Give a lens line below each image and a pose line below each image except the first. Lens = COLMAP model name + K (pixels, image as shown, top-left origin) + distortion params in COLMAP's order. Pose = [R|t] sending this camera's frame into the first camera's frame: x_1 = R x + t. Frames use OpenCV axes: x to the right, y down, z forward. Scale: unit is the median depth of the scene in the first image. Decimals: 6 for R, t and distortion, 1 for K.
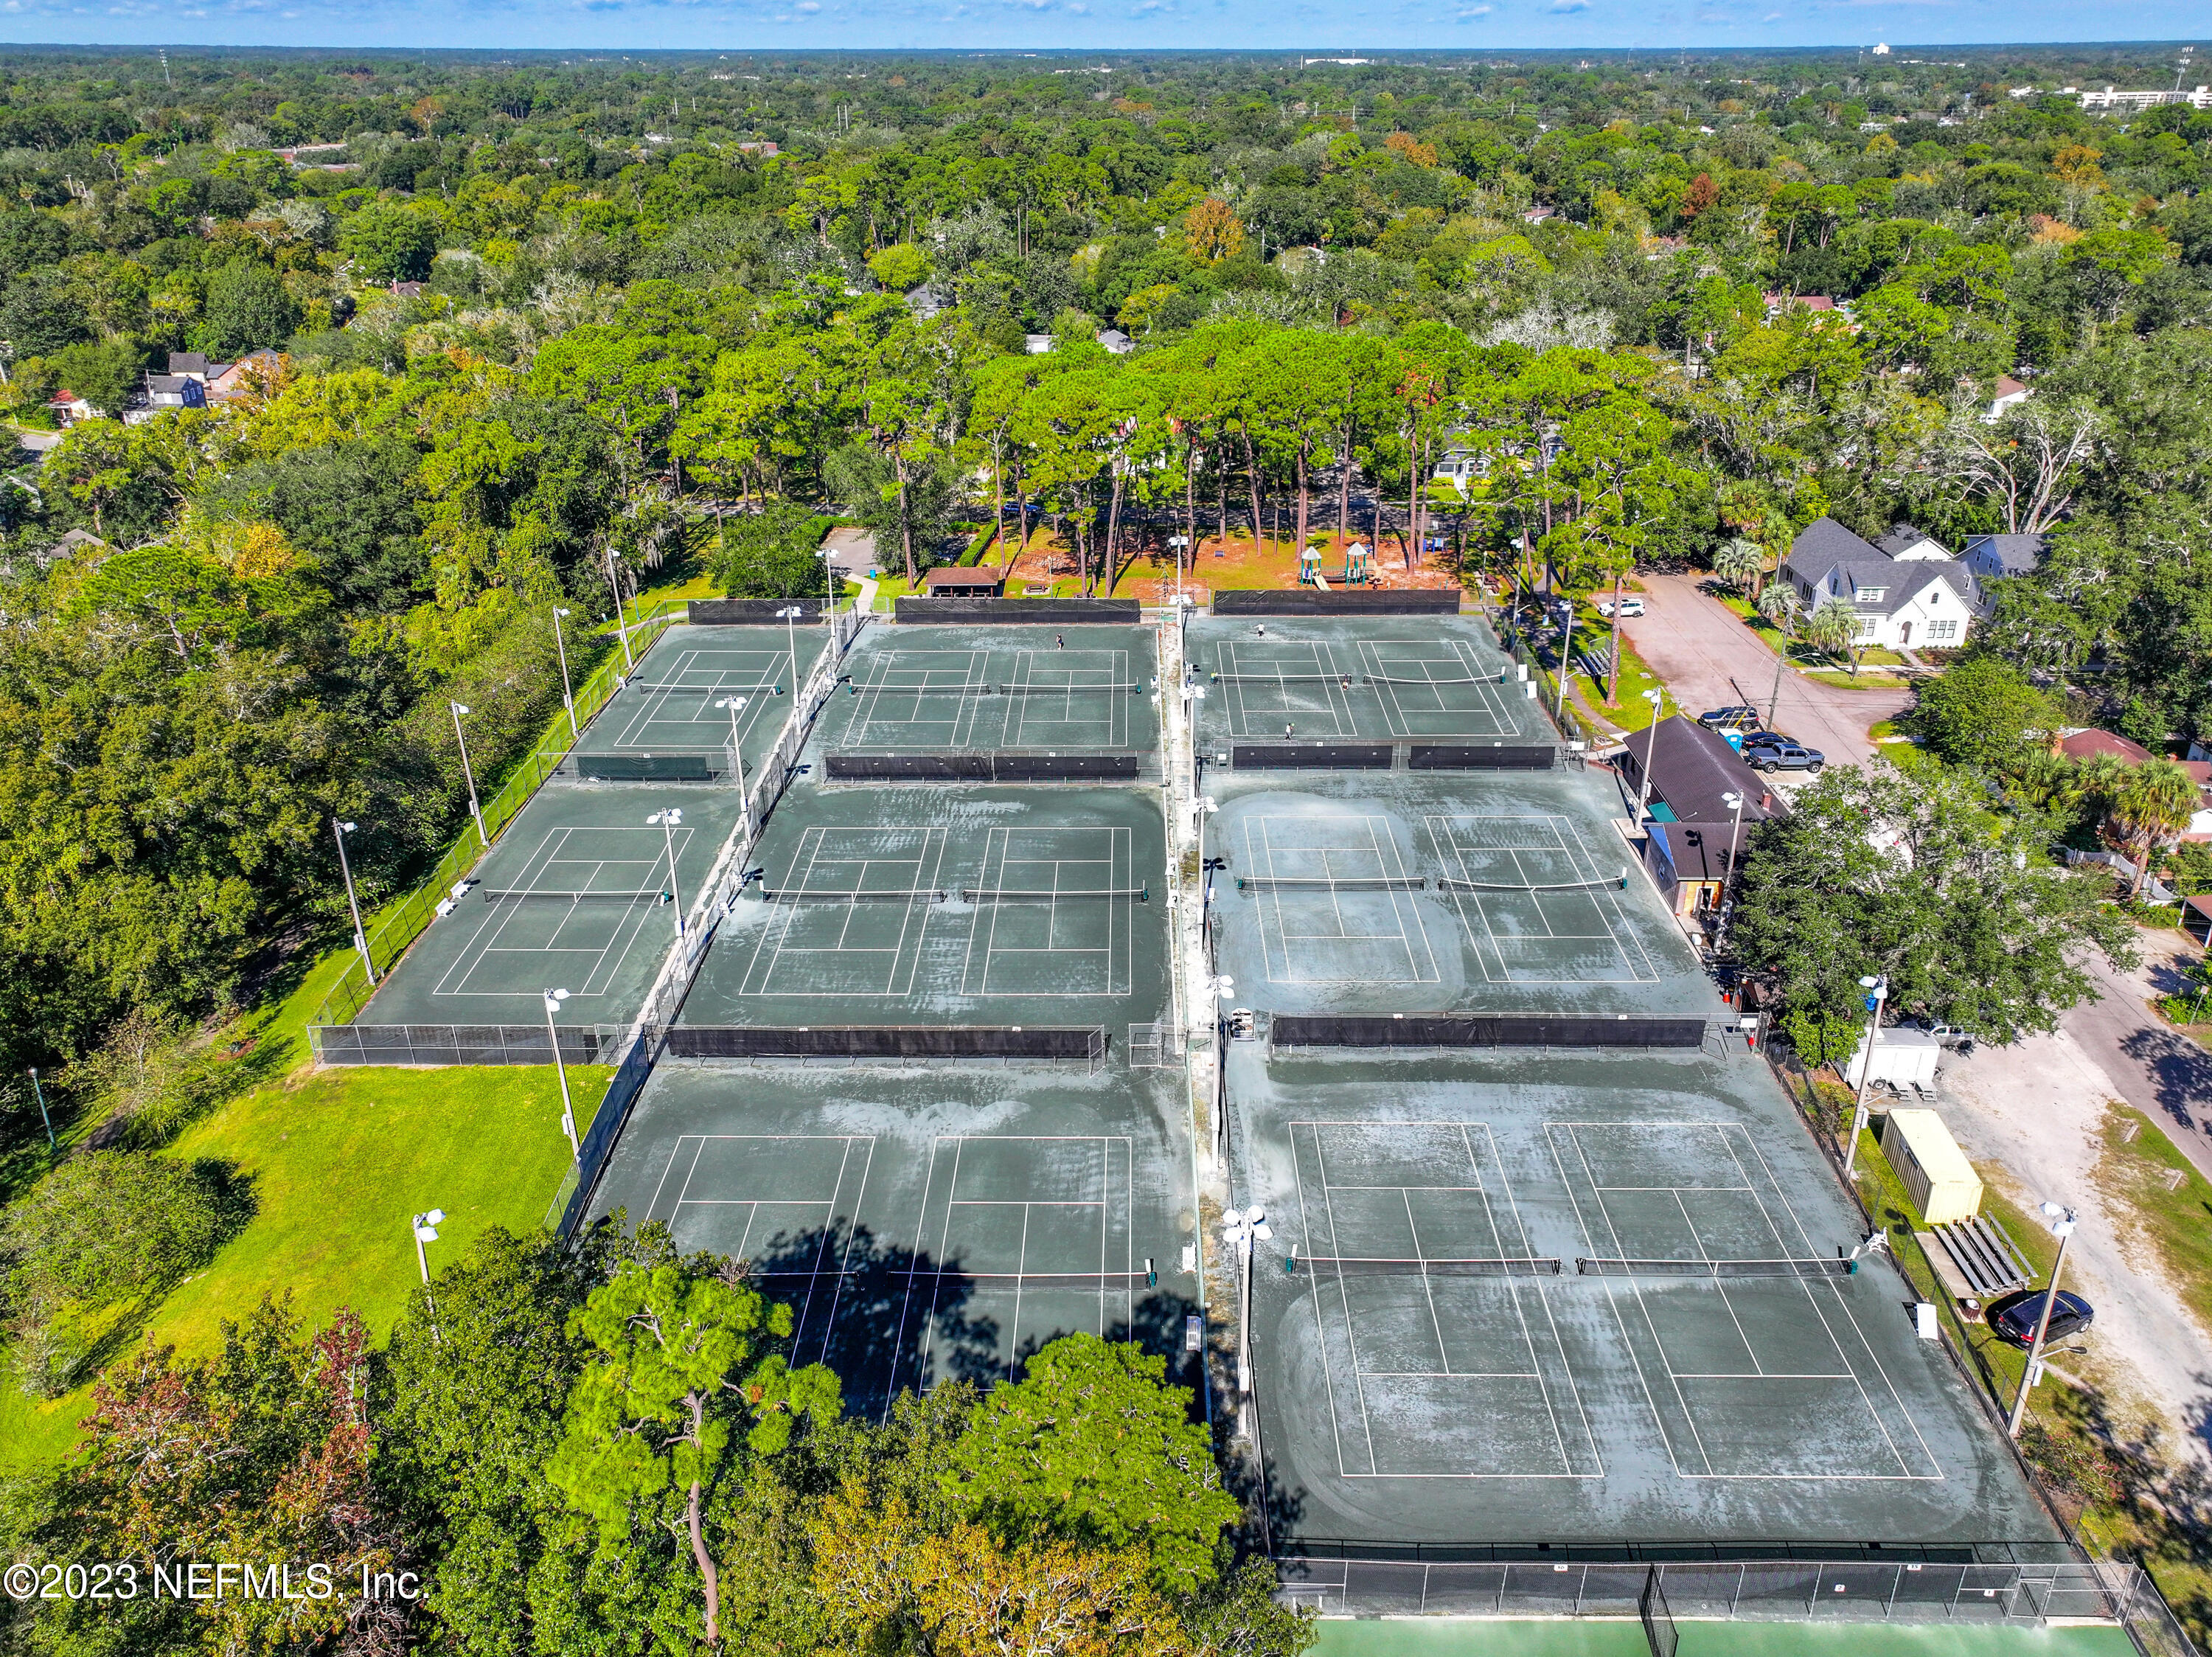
lens RADIAL K [[1602.0, 0, 1107.5], [0, 1602.0, 736.1], [0, 0, 1]] dist [0.013538, 0.003125]
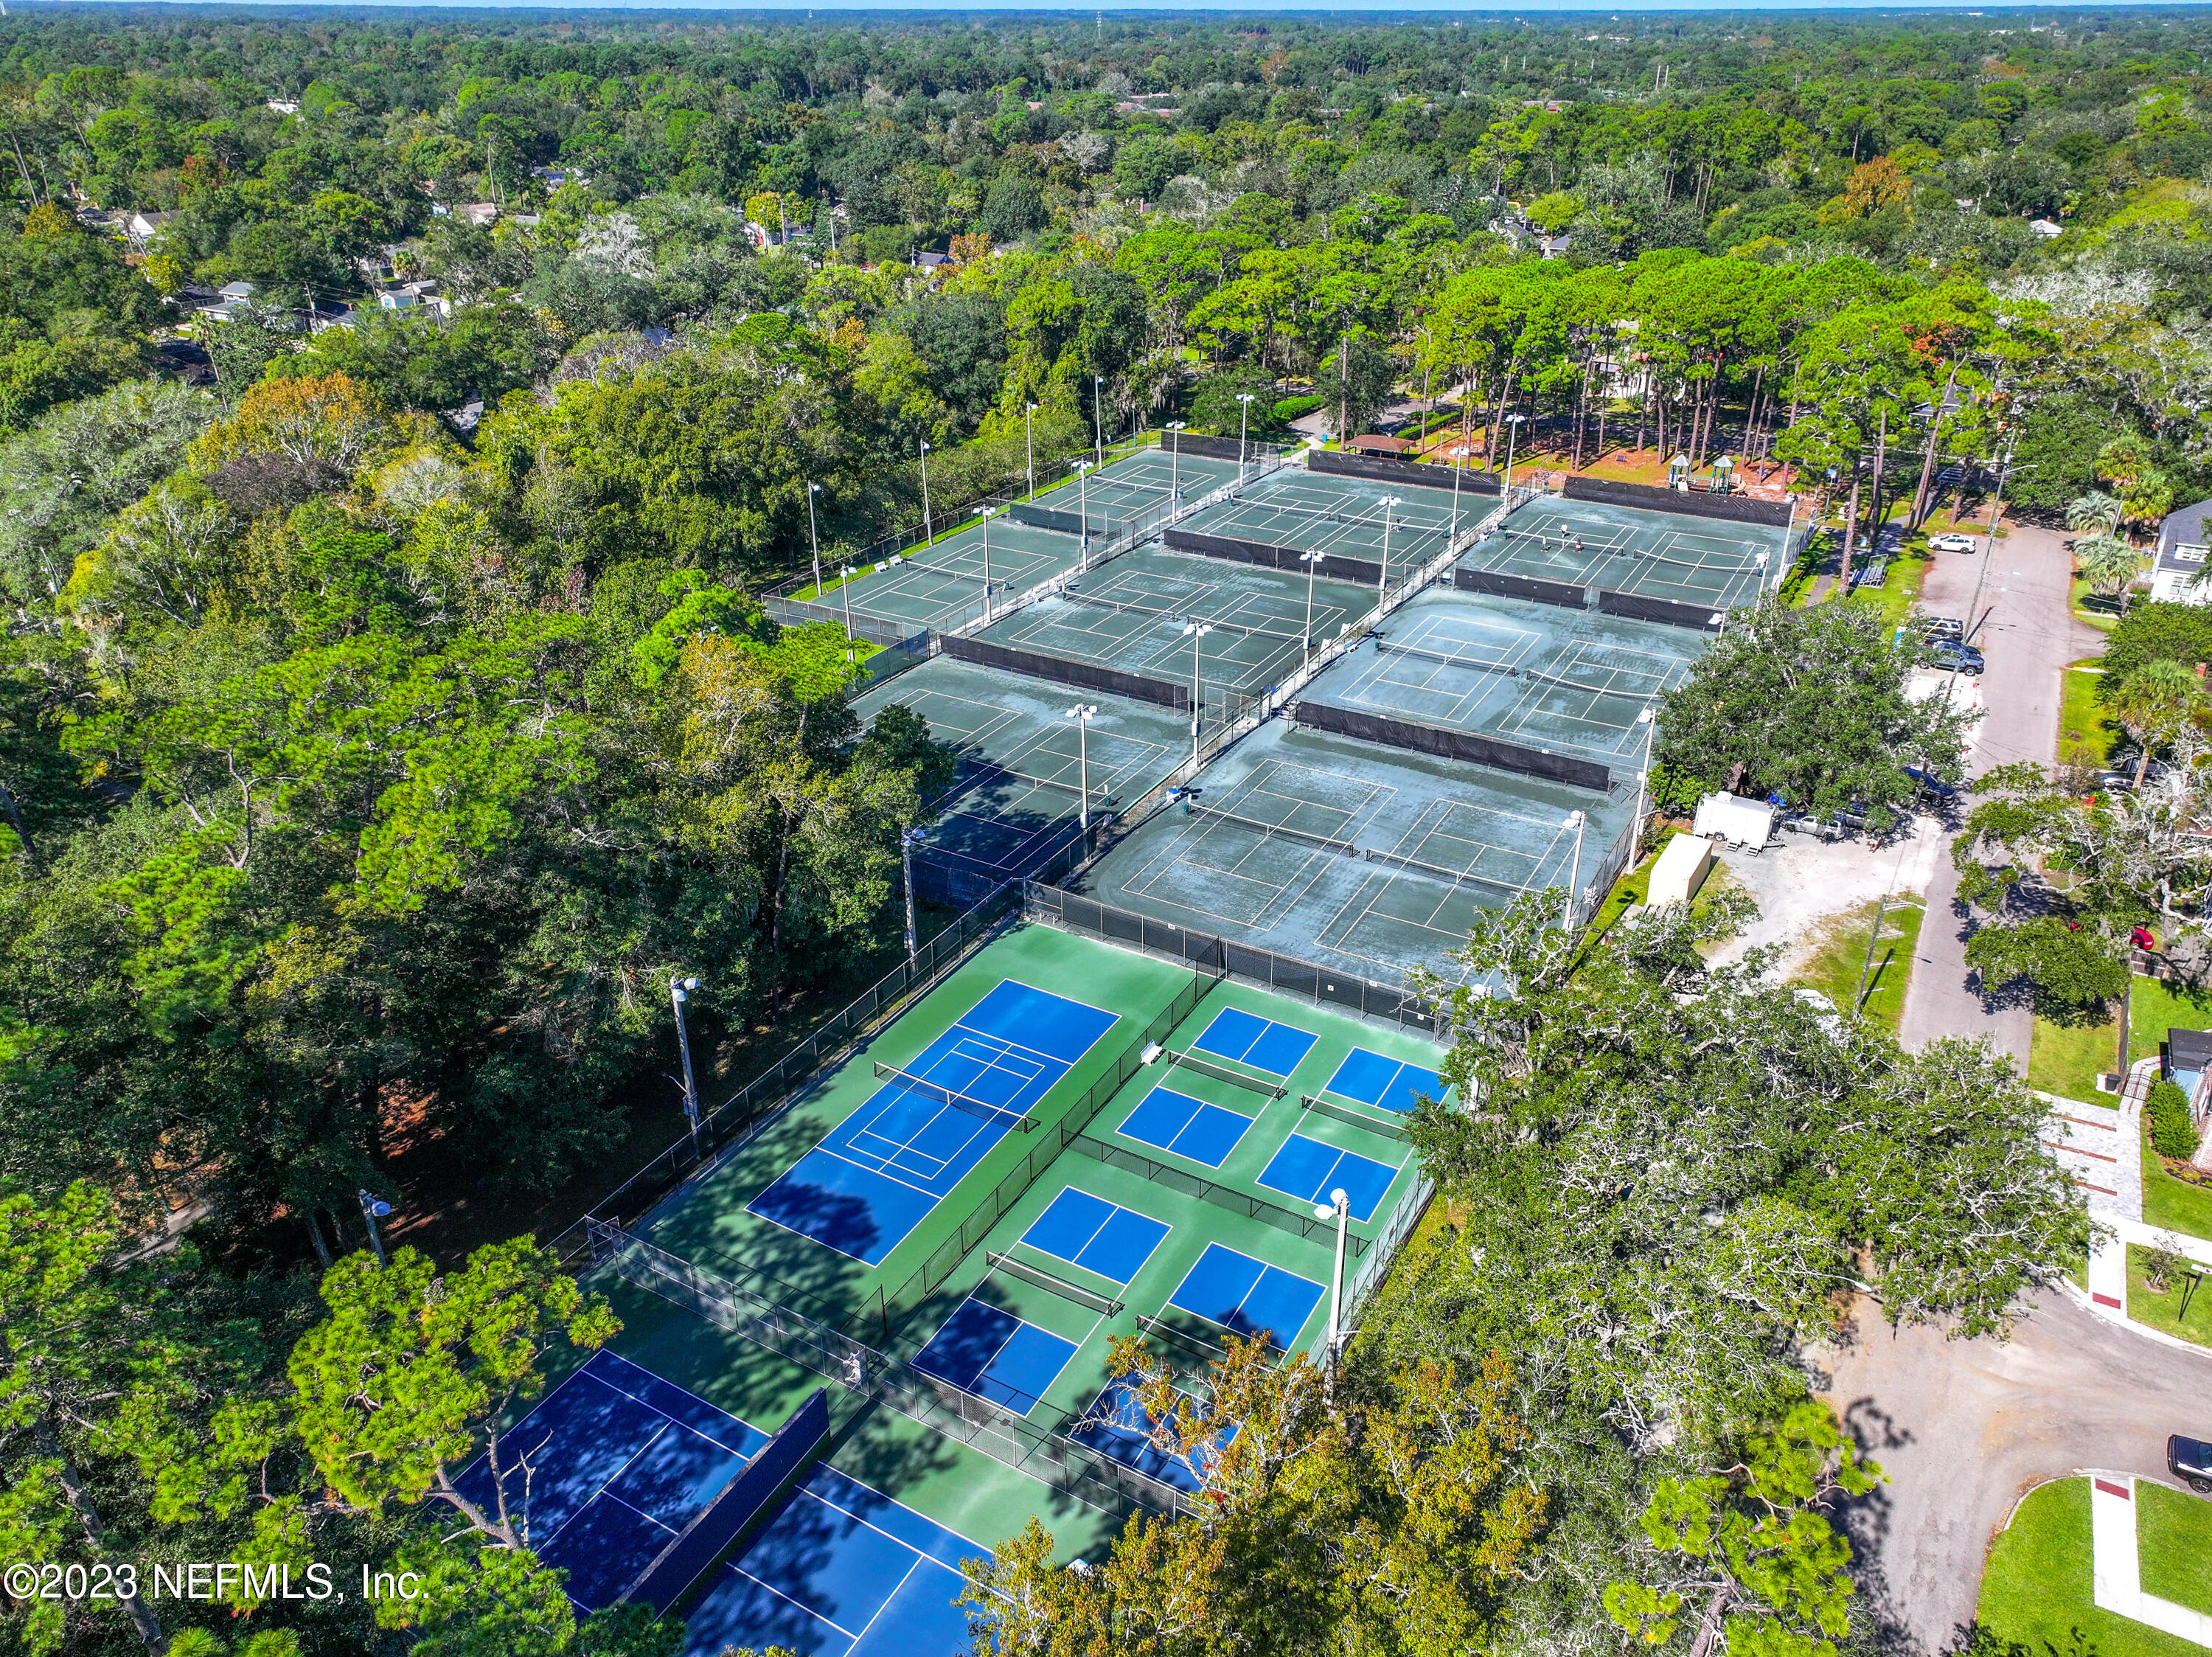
lens RADIAL K [[1547.7, 0, 1106.0], [0, 1547.7, 828.5], [0, 0, 1]] dist [0.006609, 0.009931]
pose [[0.874429, 0.229829, -0.427263, 0.393951], [-0.194879, 0.972894, 0.124494, 0.104322], [0.444294, -0.025596, 0.895515, -0.201809]]
